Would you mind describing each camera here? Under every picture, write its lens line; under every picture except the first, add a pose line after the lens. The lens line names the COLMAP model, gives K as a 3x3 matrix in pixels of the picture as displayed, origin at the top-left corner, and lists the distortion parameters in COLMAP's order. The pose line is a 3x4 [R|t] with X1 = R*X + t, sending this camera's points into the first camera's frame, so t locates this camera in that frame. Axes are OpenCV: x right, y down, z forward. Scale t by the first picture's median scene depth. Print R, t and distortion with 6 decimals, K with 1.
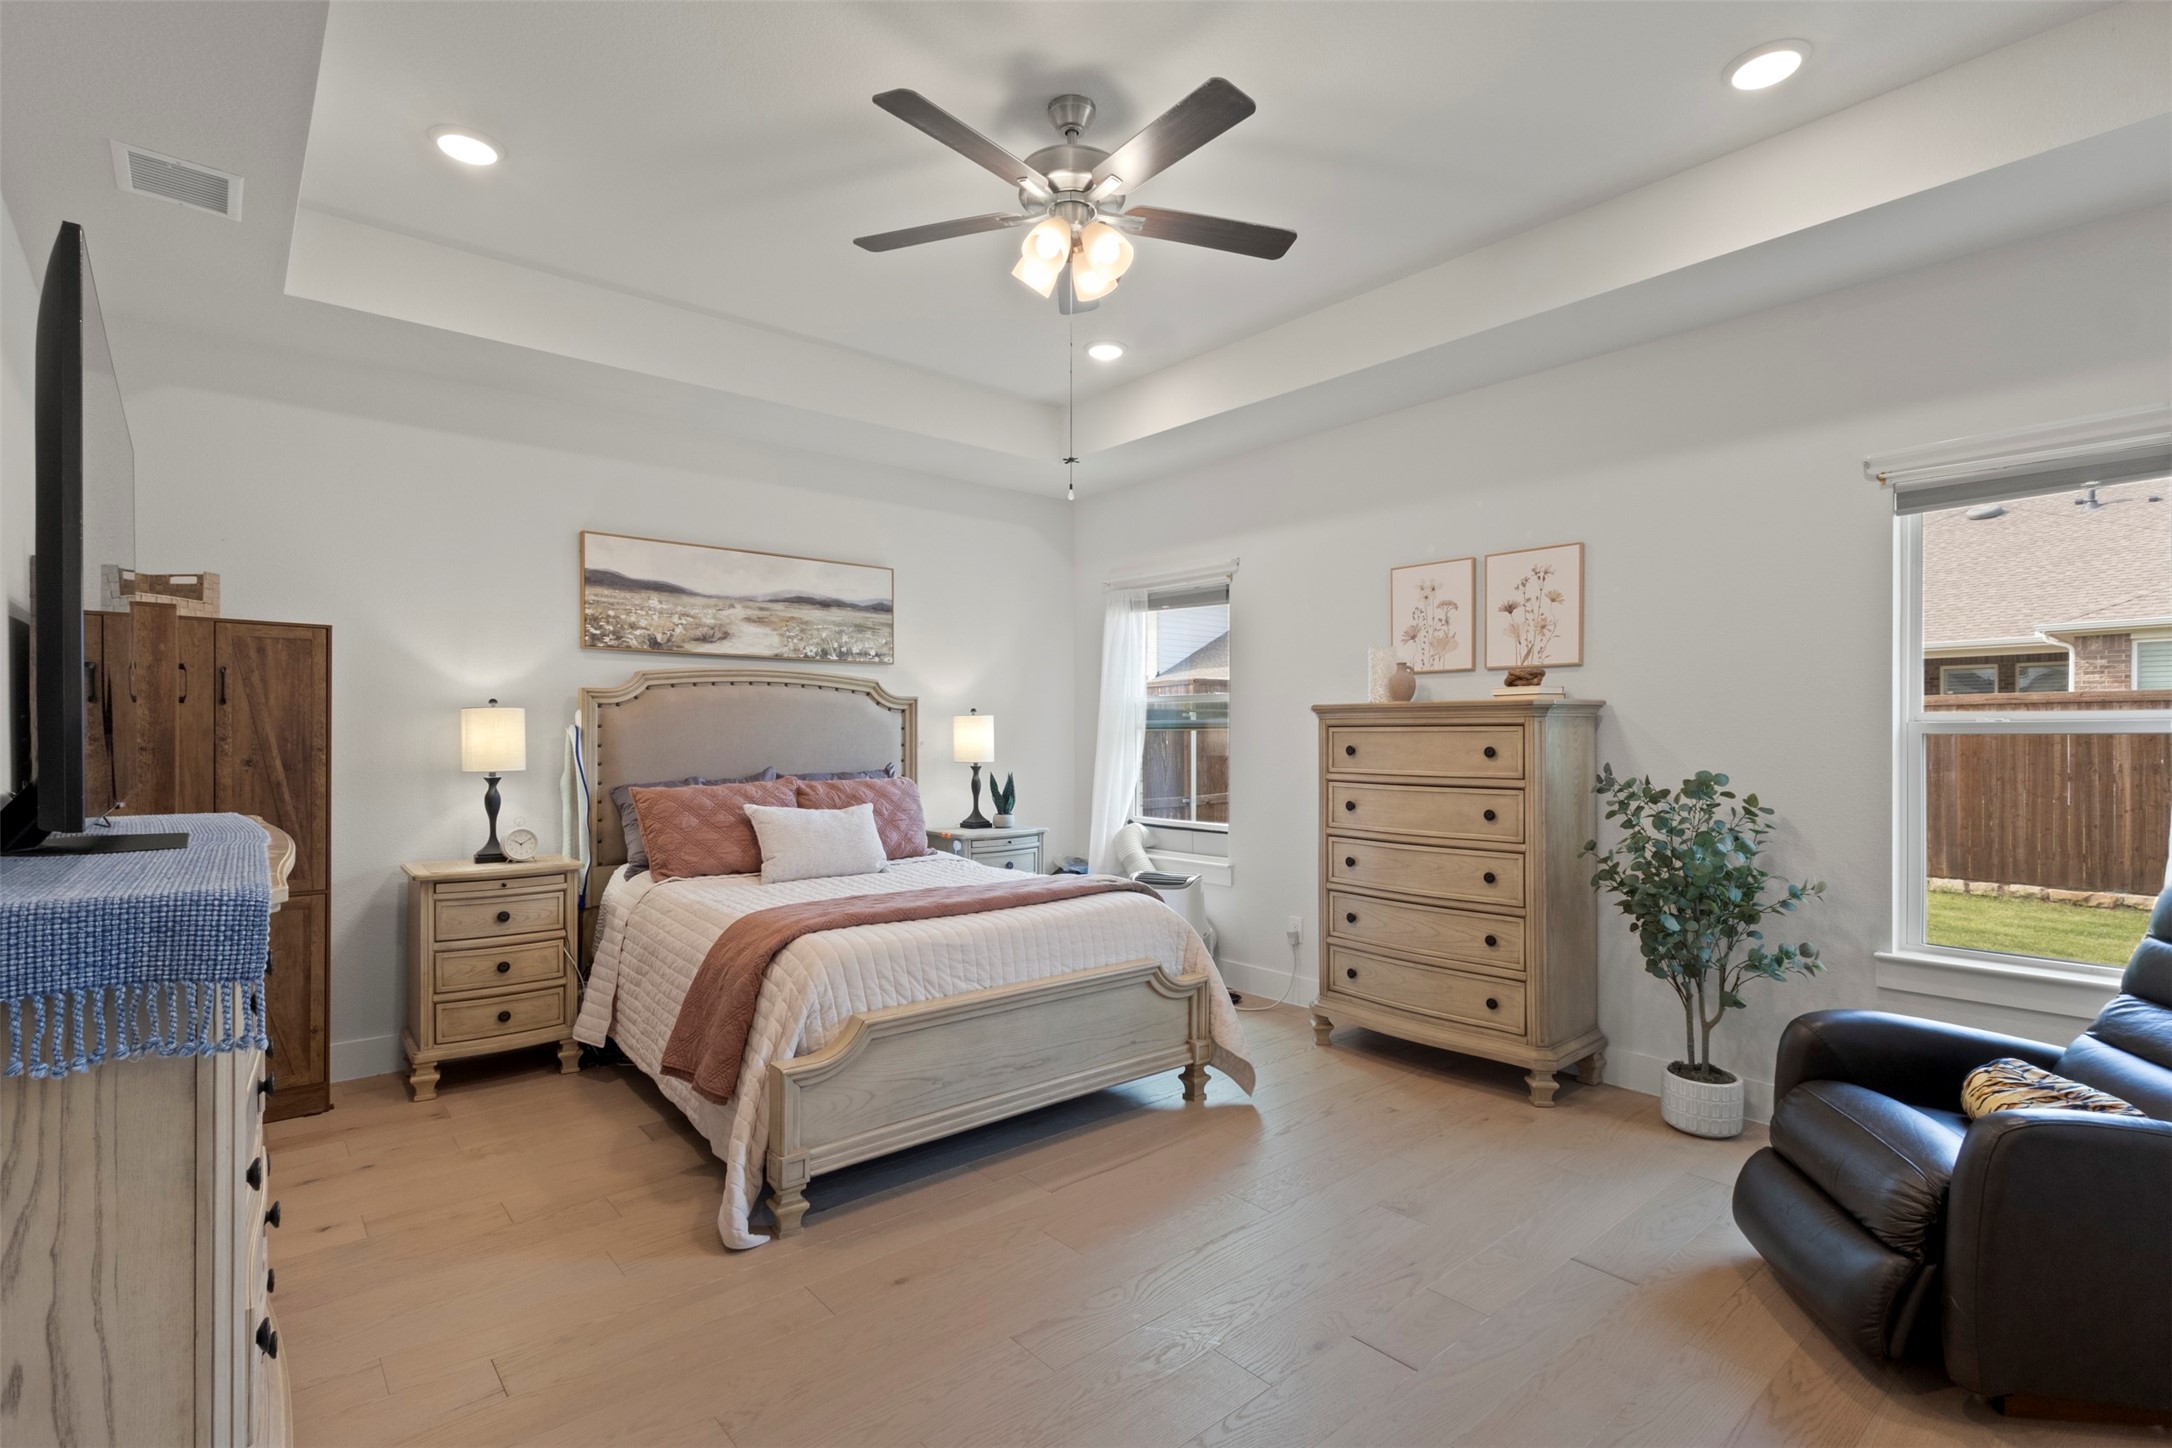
lens RADIAL K [[1020.7, 0, 1084.3], [0, 1020.7, 738.9], [0, 0, 1]] dist [-0.000655, 0.000183]
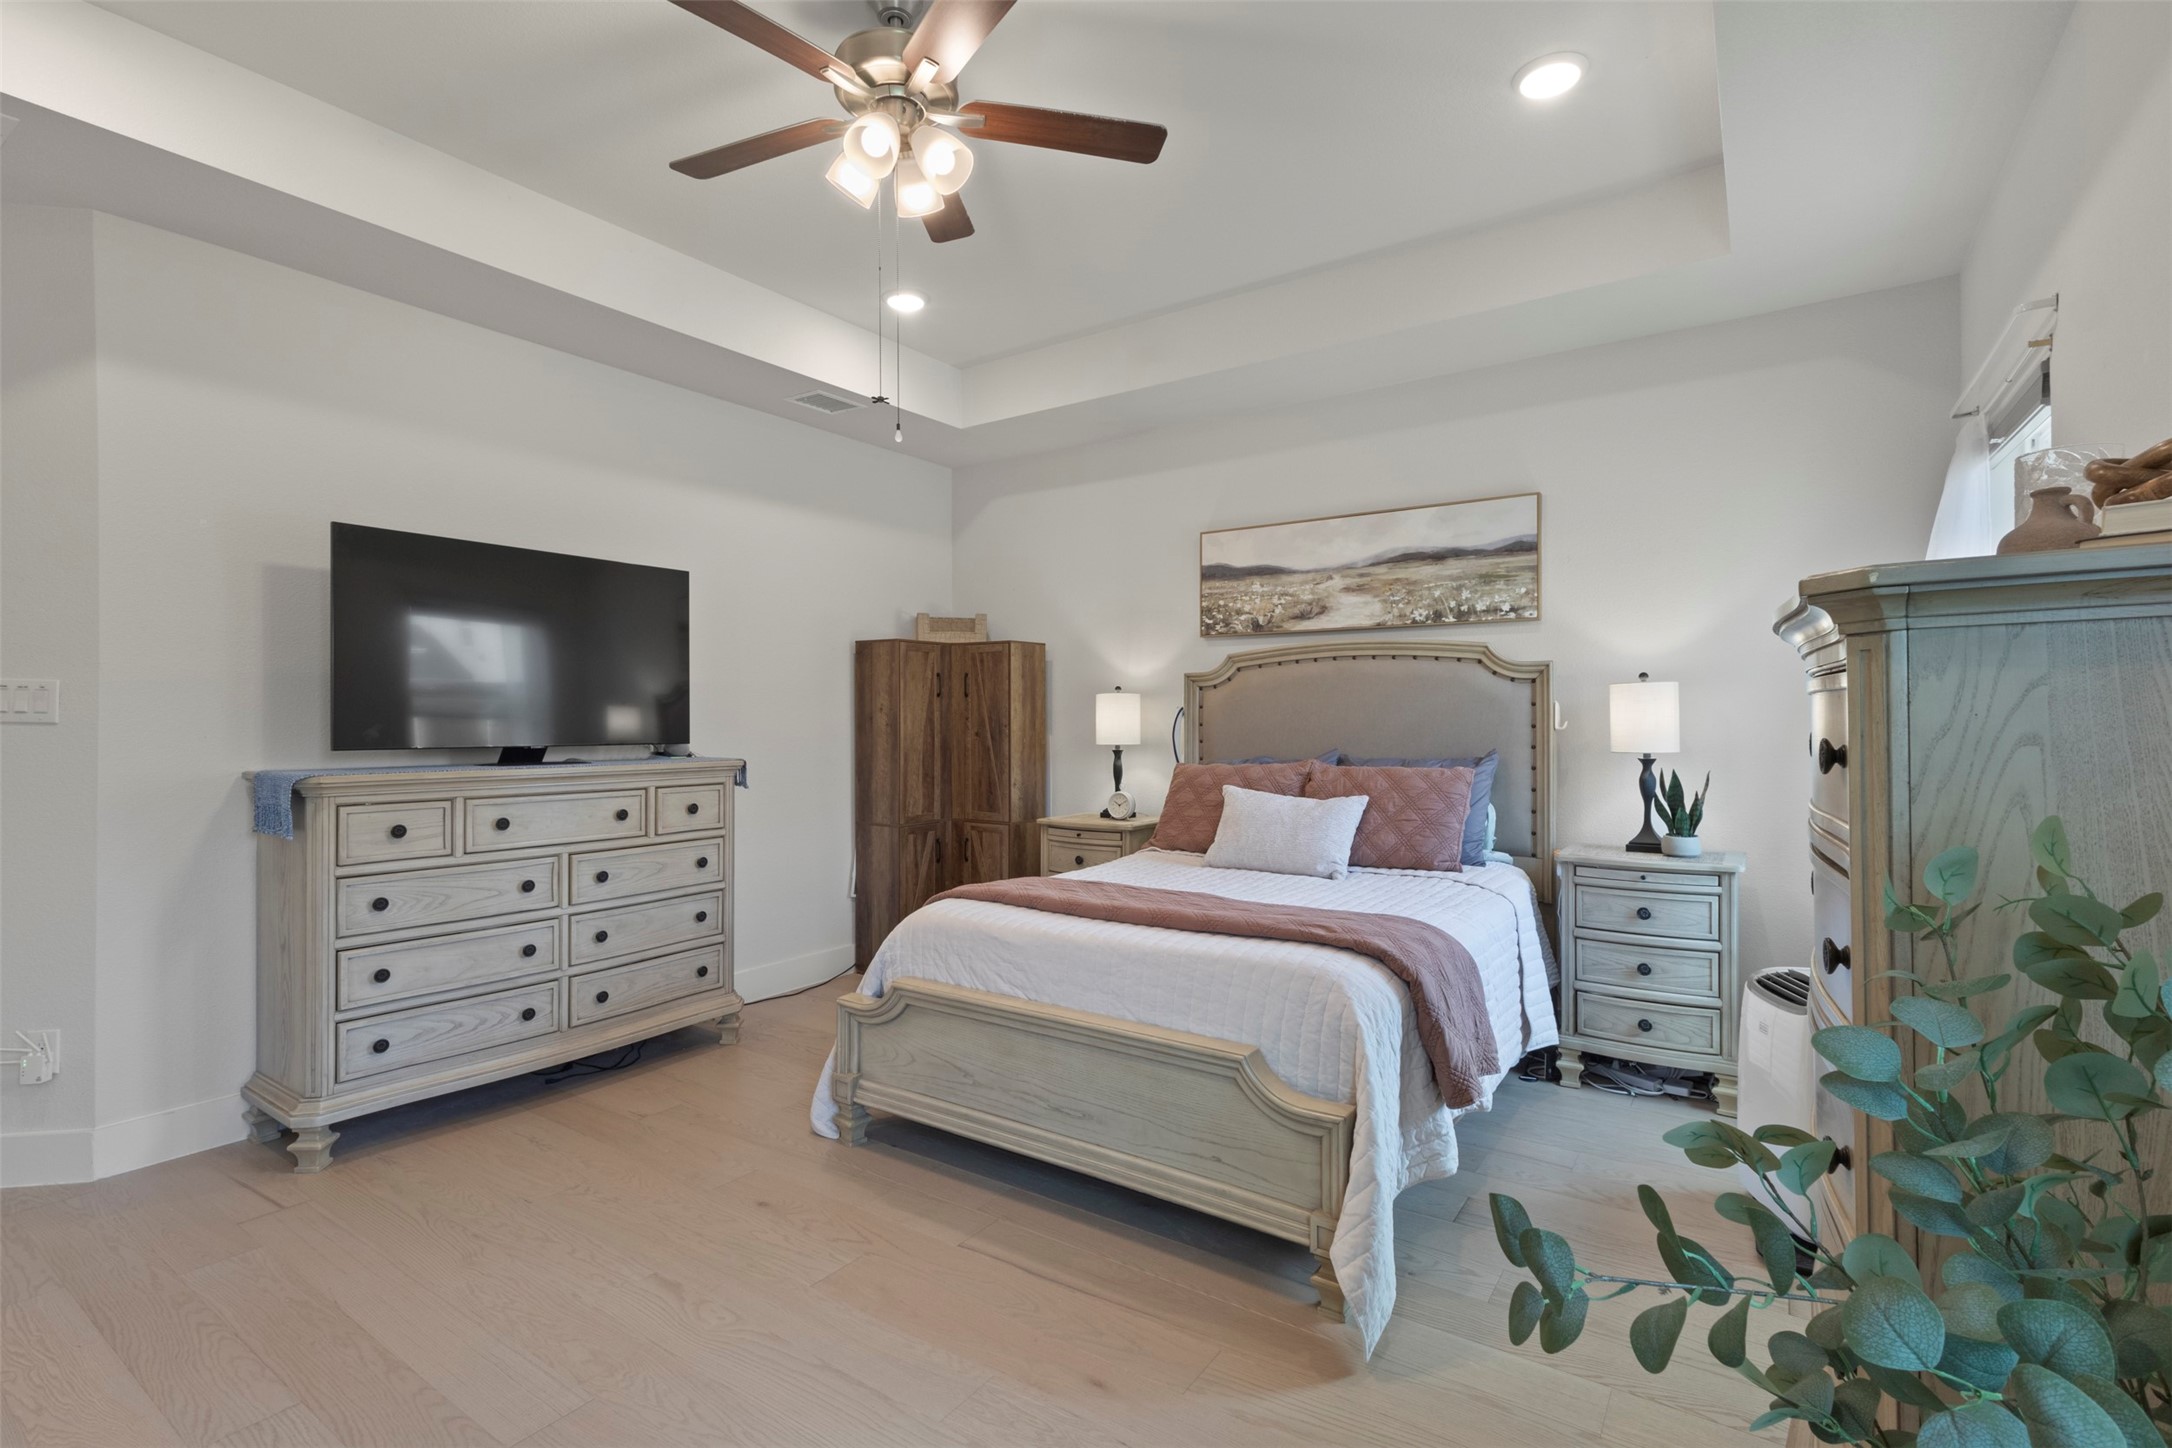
lens RADIAL K [[1007.1, 0, 1079.9], [0, 1007.1, 717.9], [0, 0, 1]] dist [0.001523, 0.001762]
pose [[0.254095, -0.002232, -0.967177, 0.507661], [-0.000464, 0.999997, -0.002430, 0.001961], [0.967179, 0.001066, 0.254093, 0.551274]]
